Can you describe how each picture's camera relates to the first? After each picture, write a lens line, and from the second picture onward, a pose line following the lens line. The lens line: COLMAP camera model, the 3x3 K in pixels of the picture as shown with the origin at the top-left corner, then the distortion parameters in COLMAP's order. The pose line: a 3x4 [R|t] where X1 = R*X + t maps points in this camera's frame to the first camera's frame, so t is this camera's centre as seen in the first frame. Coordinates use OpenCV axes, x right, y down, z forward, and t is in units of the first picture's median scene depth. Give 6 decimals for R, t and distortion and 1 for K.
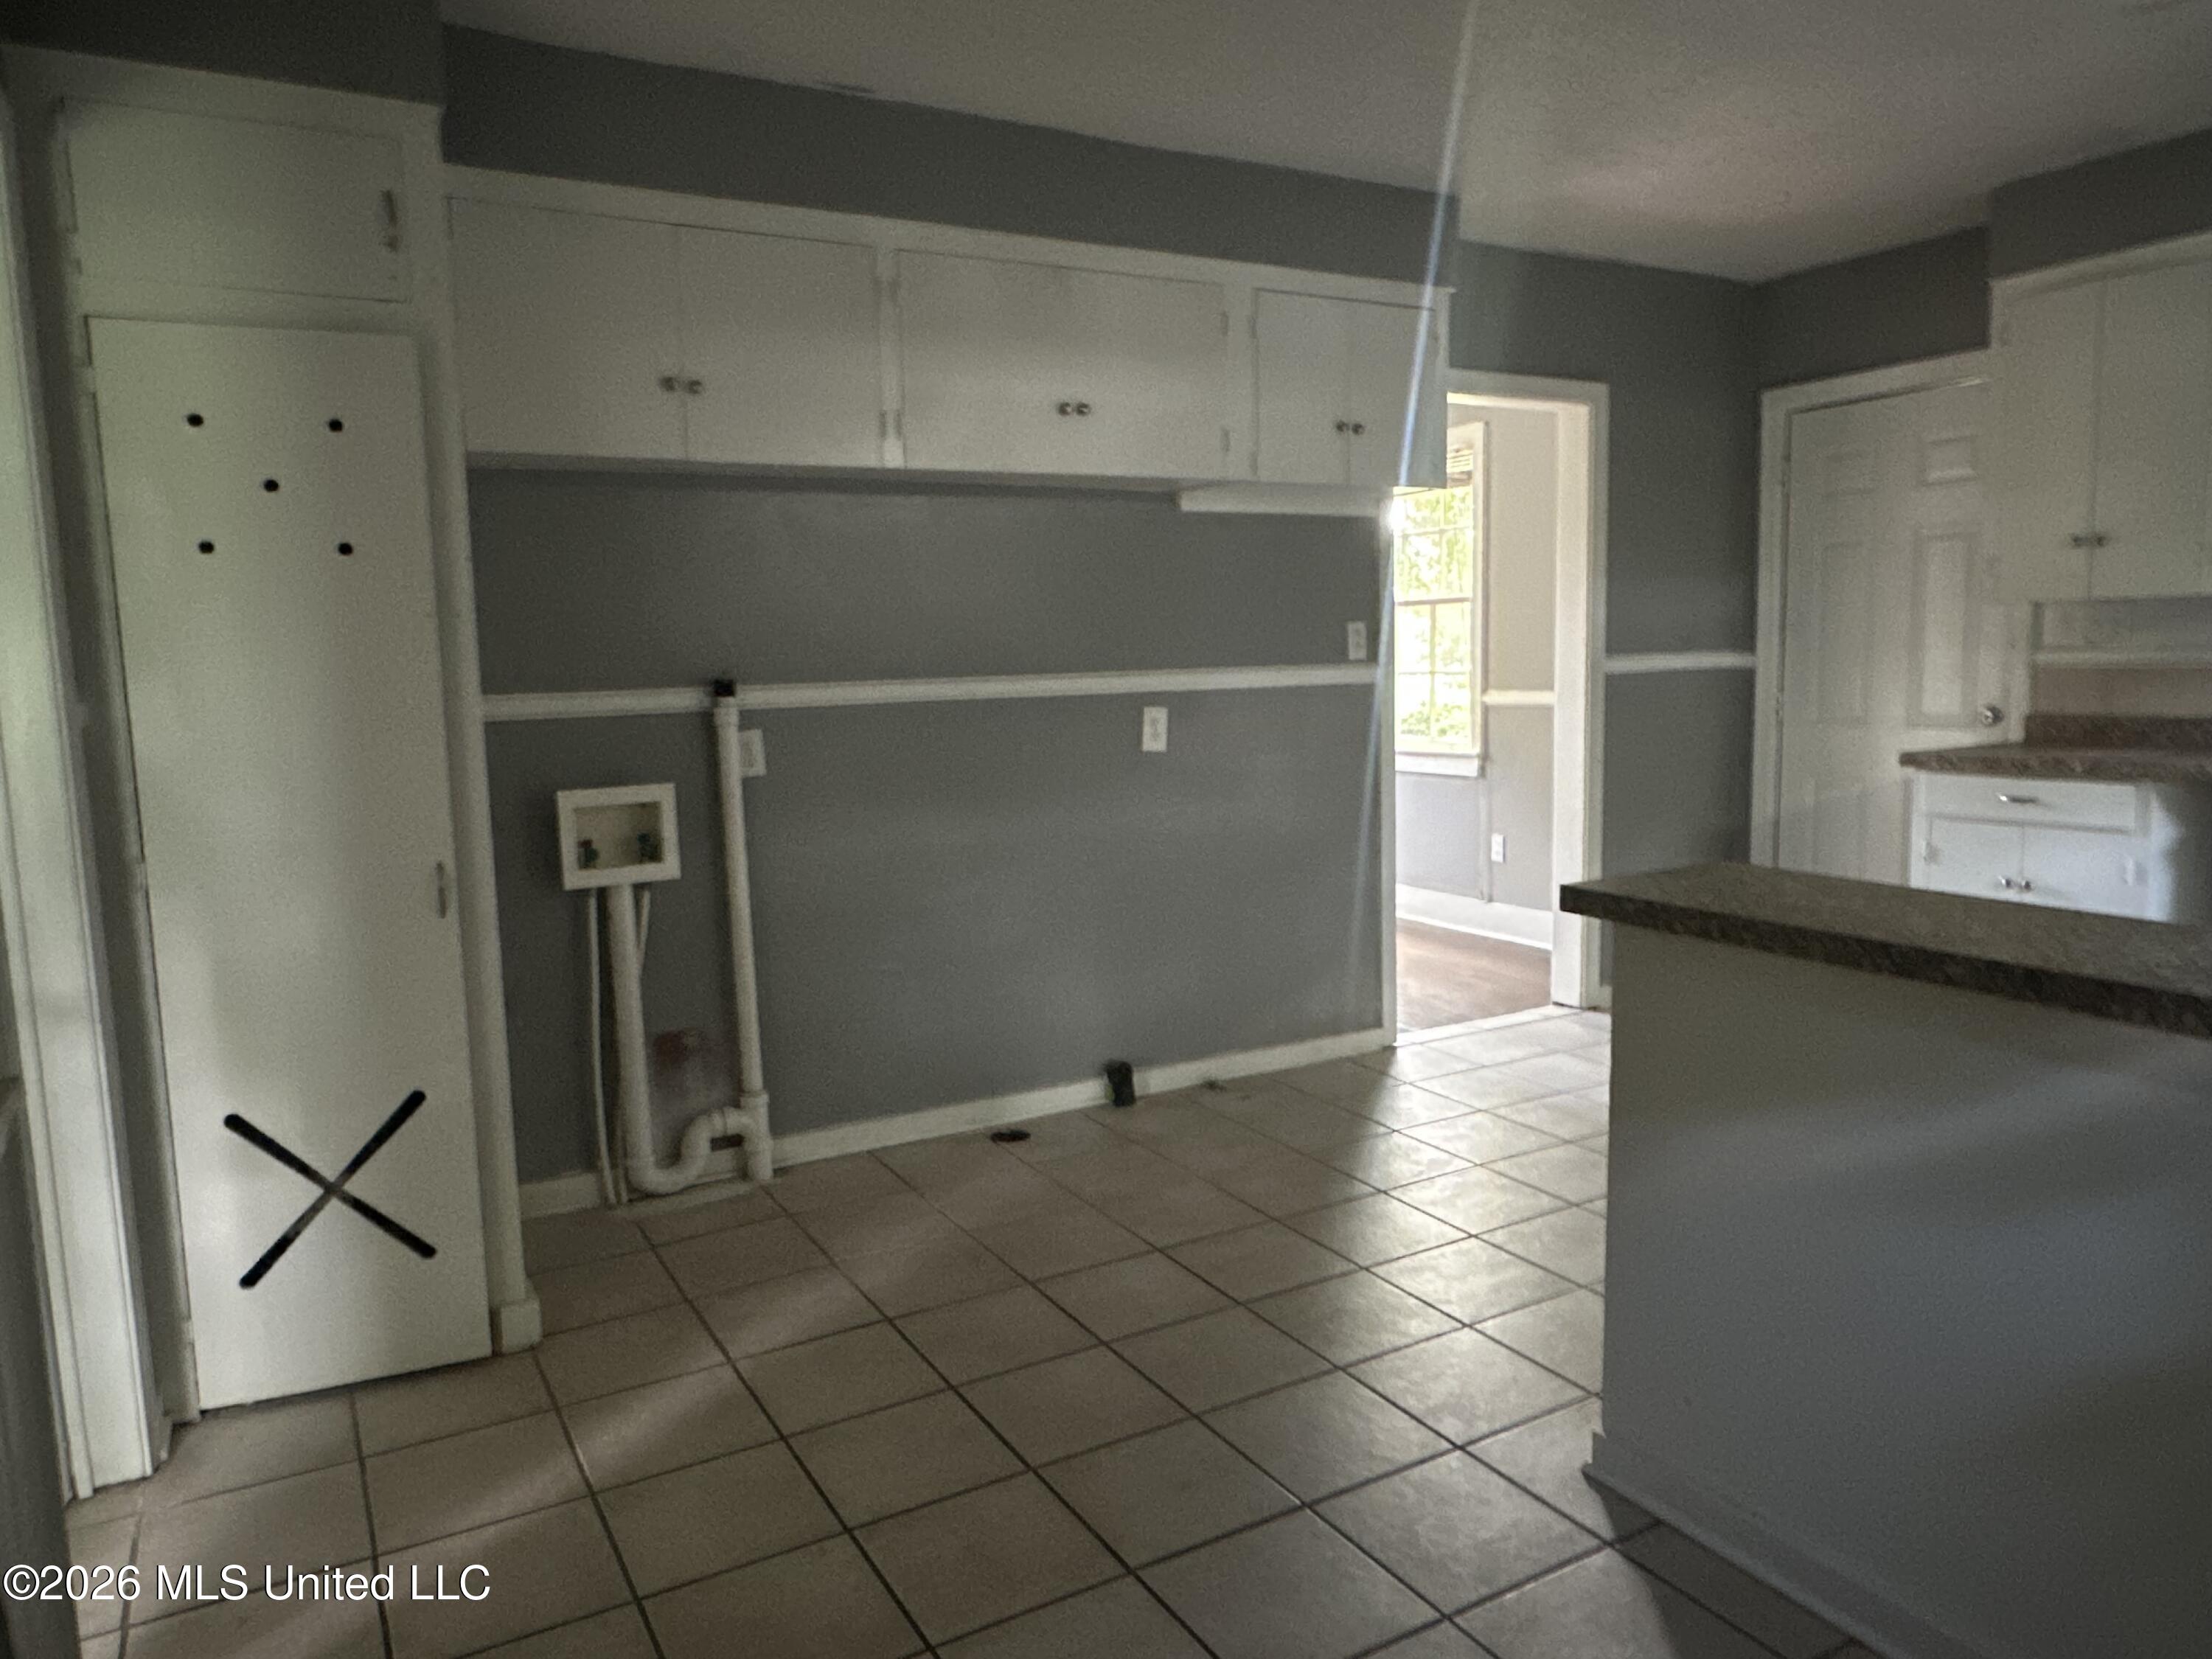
lens RADIAL K [[1496.3, 0, 1097.4], [0, 1496.3, 830.8], [0, 0, 1]] dist [-0.002268, 0.001203]
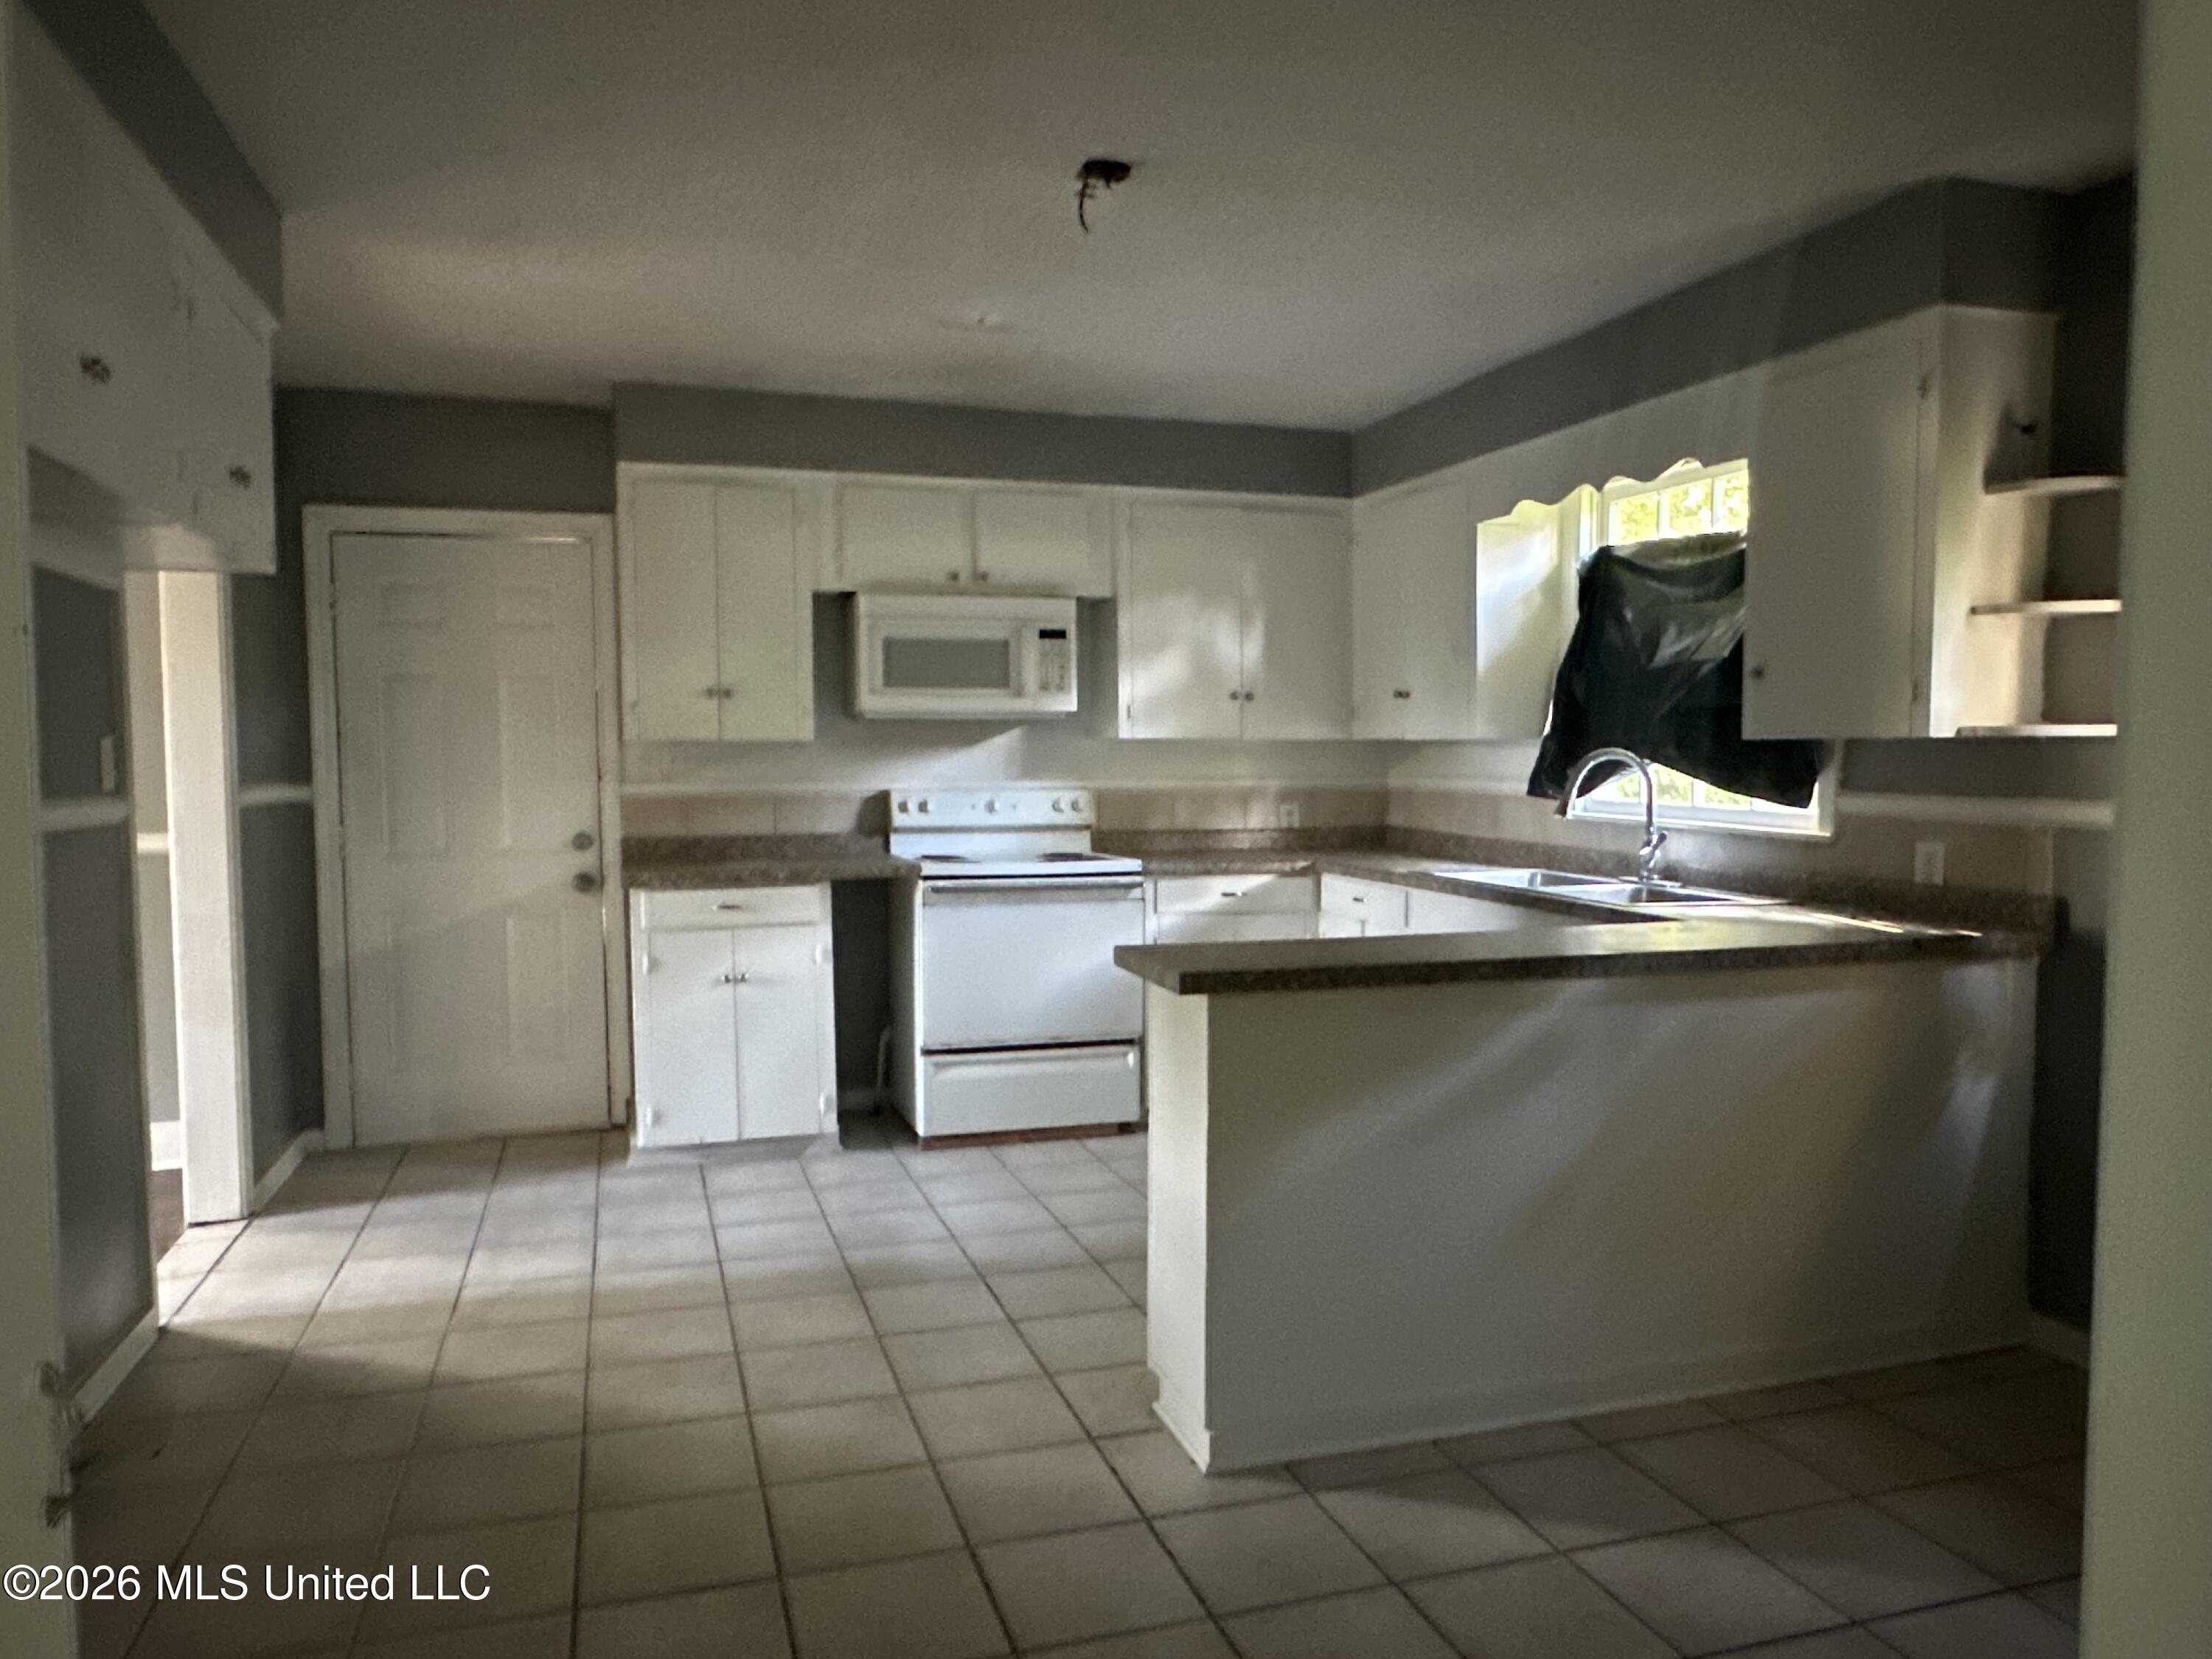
lens RADIAL K [[1496.3, 0, 1115.5], [0, 1496.3, 835.5], [0, 0, 1]] dist [-0.002268, 0.001203]
pose [[0.202815, -0.028878, 0.978791, -0.458254], [0.118100, 0.992990, 0.004826, -0.044689], [-0.972069, 0.114617, 0.204804, 0.434309]]
